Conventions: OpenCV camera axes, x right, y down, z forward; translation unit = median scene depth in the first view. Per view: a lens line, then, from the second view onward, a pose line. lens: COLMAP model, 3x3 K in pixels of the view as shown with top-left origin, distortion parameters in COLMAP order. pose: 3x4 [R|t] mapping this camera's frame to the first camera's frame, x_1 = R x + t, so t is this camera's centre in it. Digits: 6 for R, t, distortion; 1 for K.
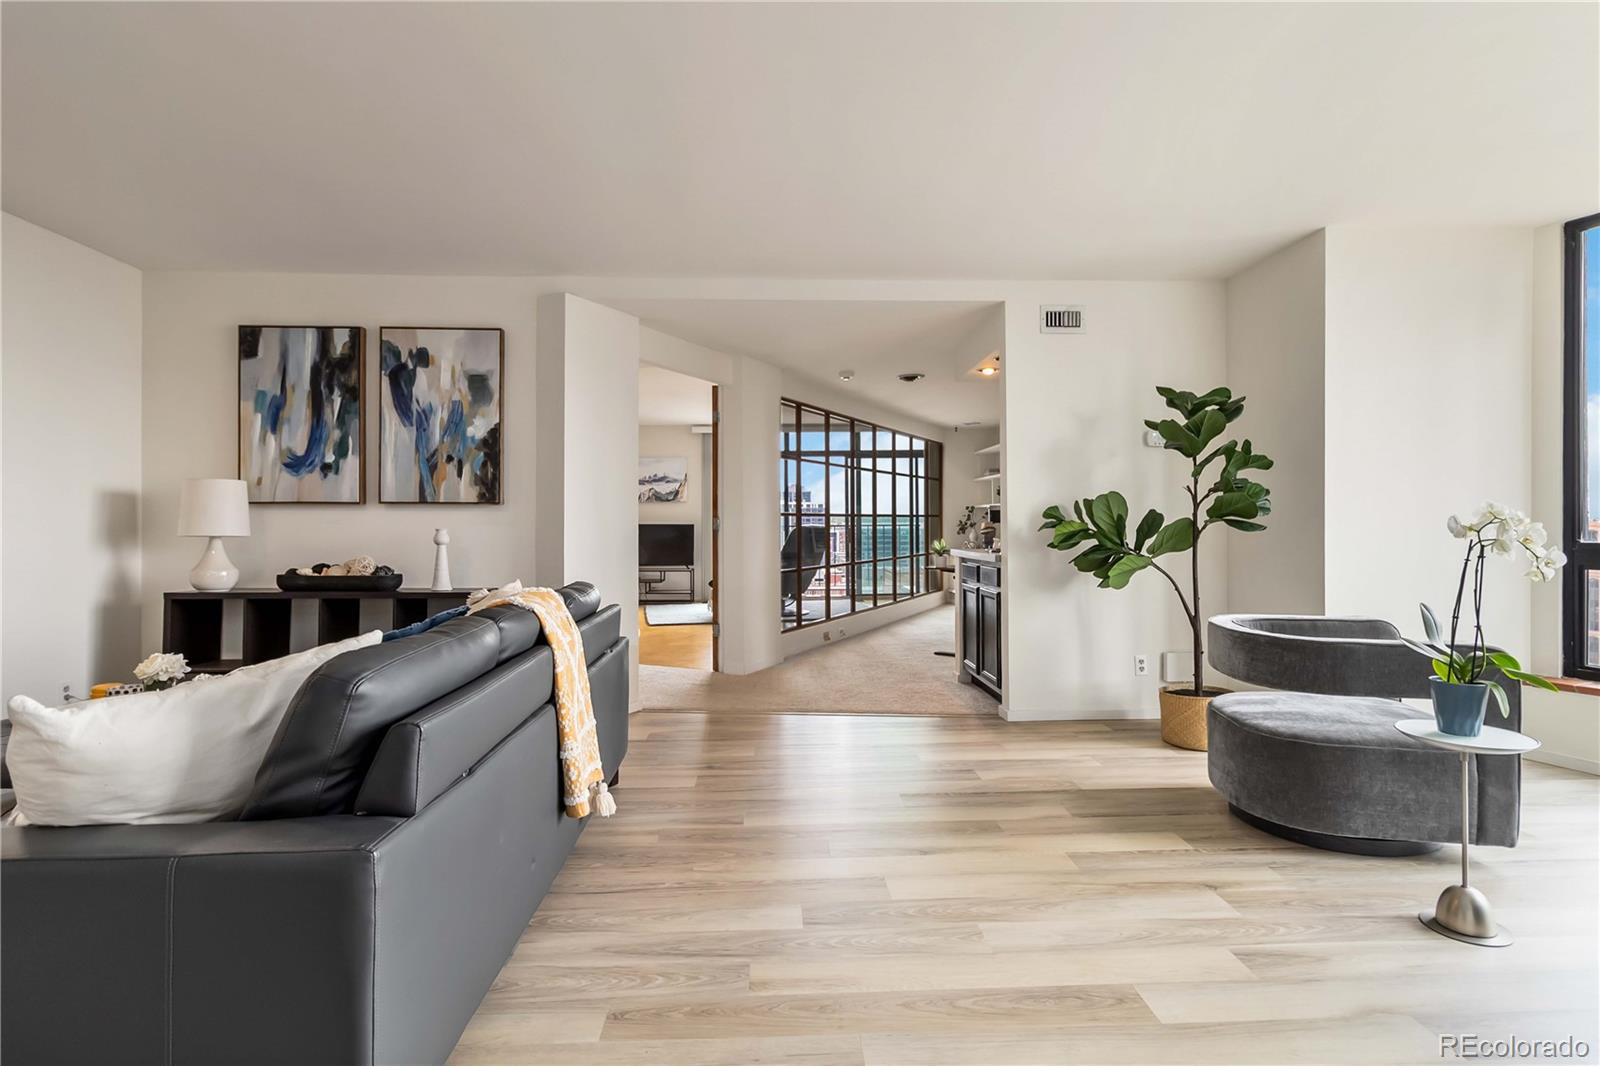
lens RADIAL K [[802.0, 0, 801.5], [0, 802.0, 521.3], [0, 0, 1]] dist [0.002704, -0.001281]
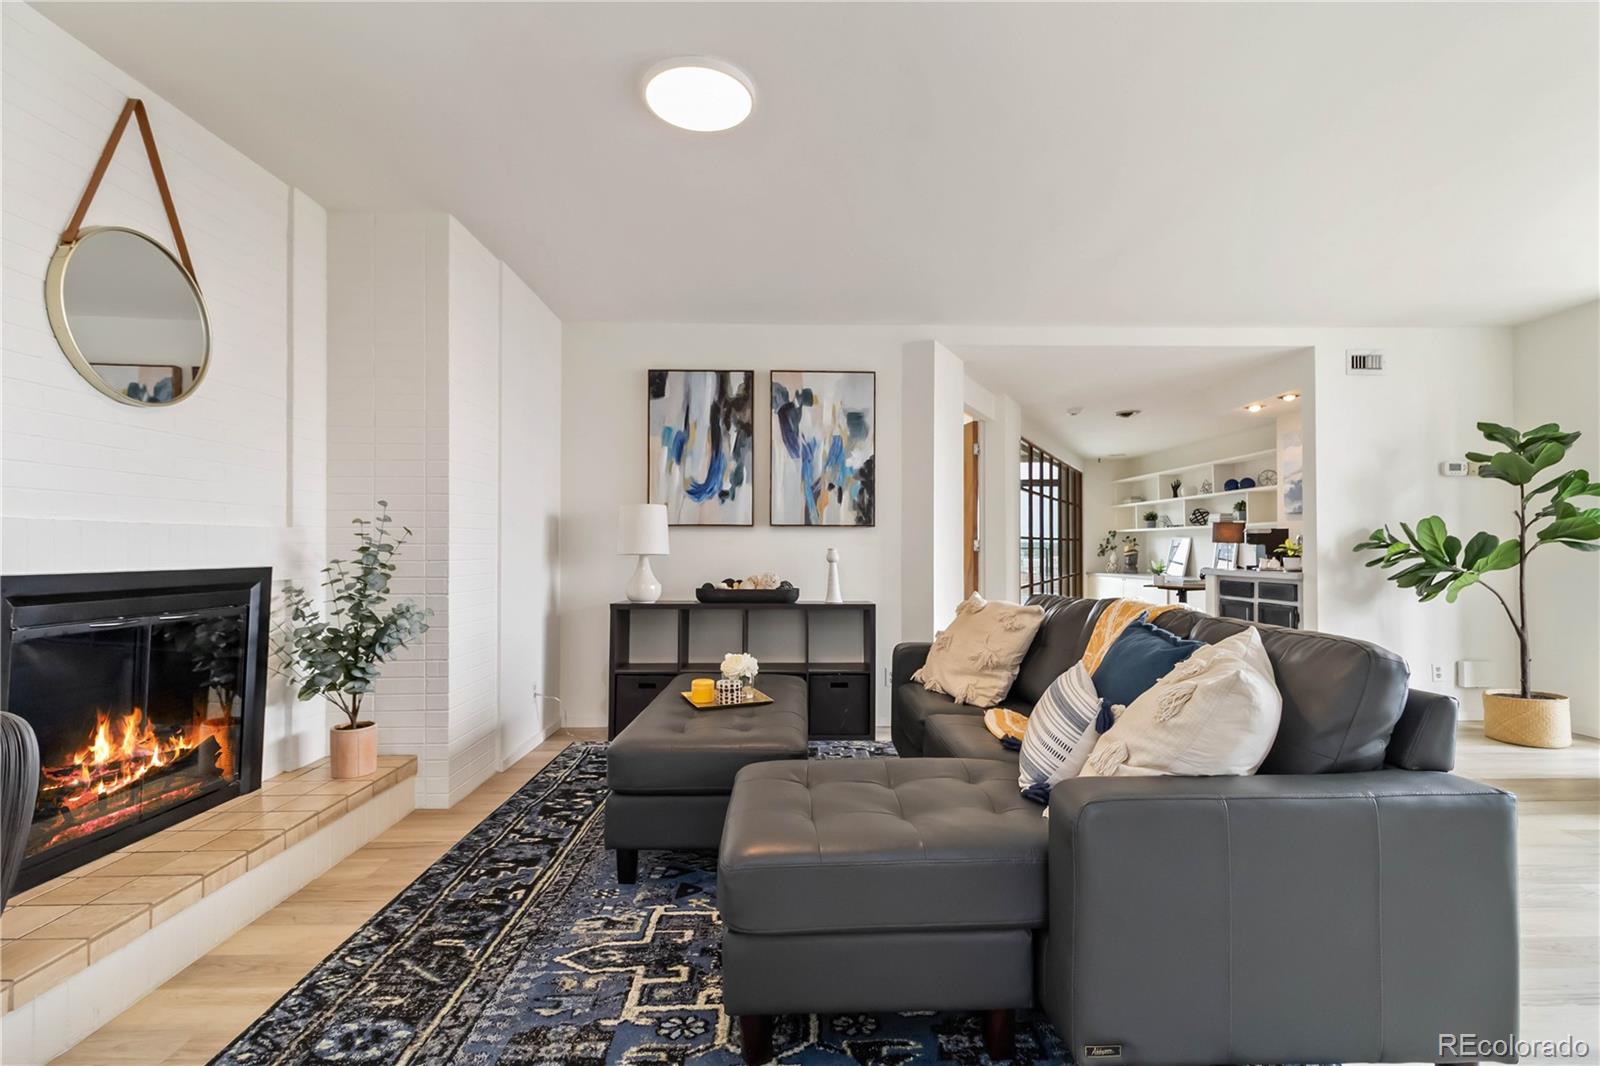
lens RADIAL K [[739.4, 0, 812.1], [0, 739.4, 545.3], [0, 0, 1]] dist [0.007642, -0.000835]
pose [[0.999931, 0.001496, -0.011634, -0.465892], [-0.001499, 0.999999, -0.000285, 0.005364], [0.011634, 0.000302, 0.999932, -0.047365]]
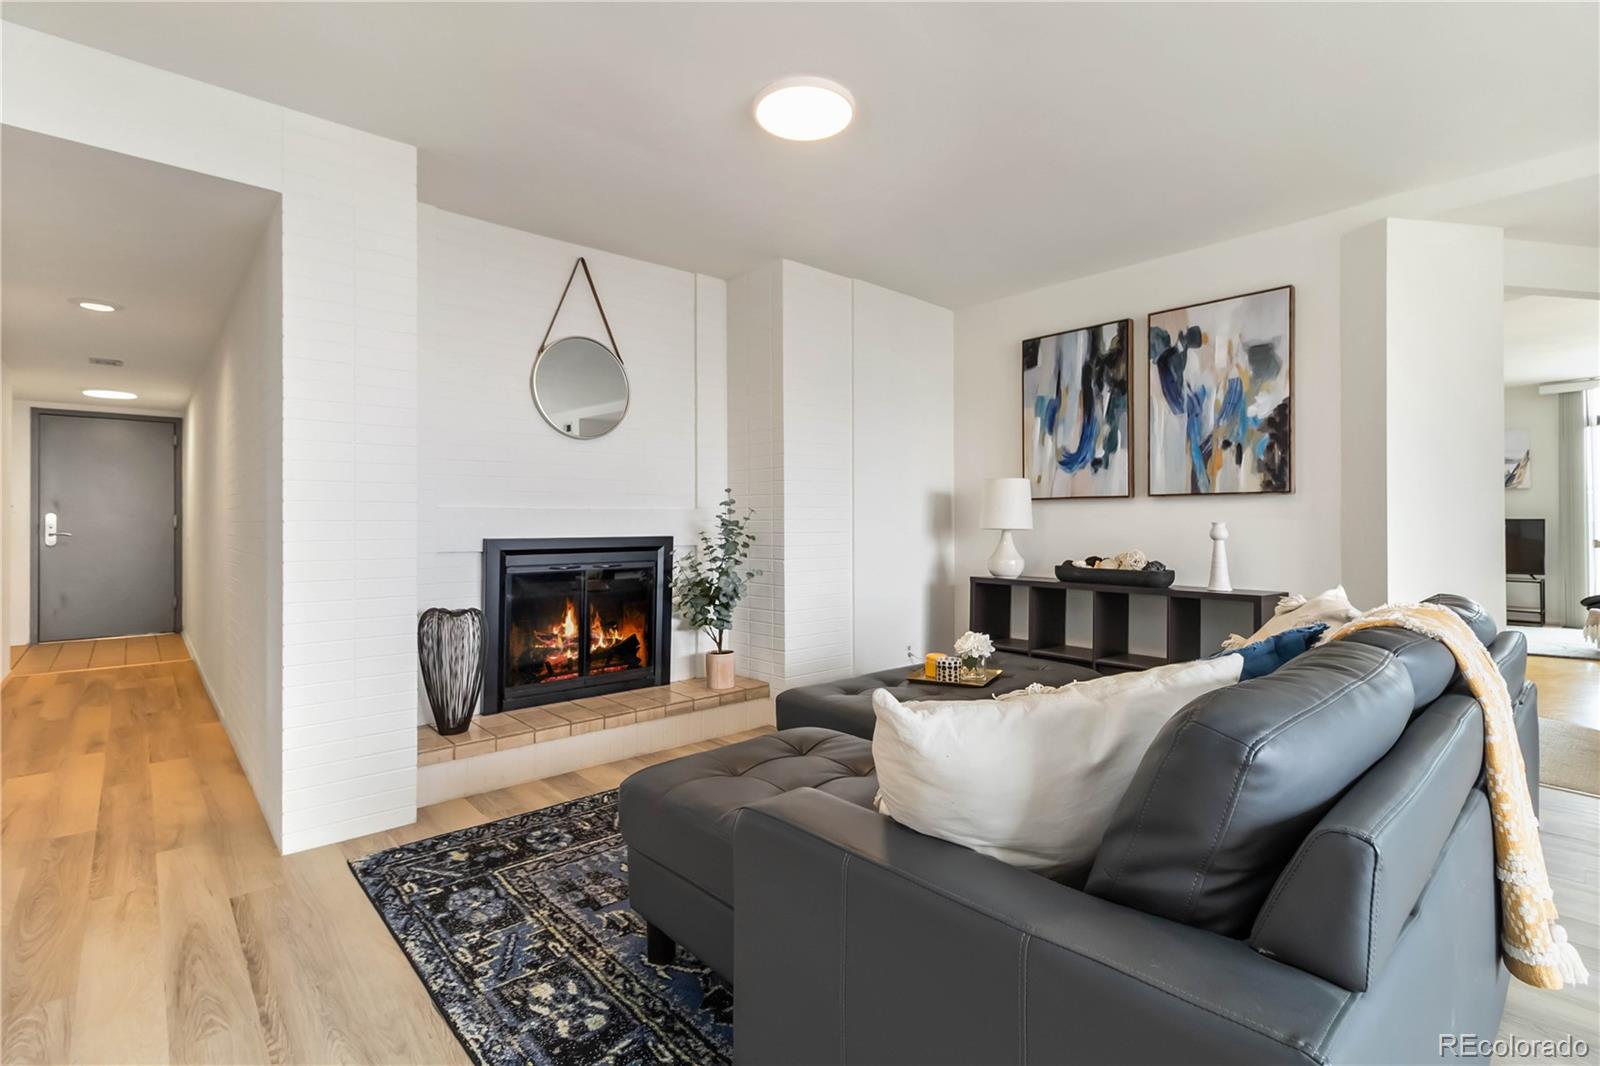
lens RADIAL K [[739.4, 0, 805.2], [0, 739.4, 517.0], [0, 0, 1]] dist [0.007642, -0.000835]
pose [[0.640428, -0.007209, -0.767985, -0.107311], [0.004669, 0.999974, -0.005493, 0.005767], [0.768004, -0.000068, 0.640445, 0.110896]]
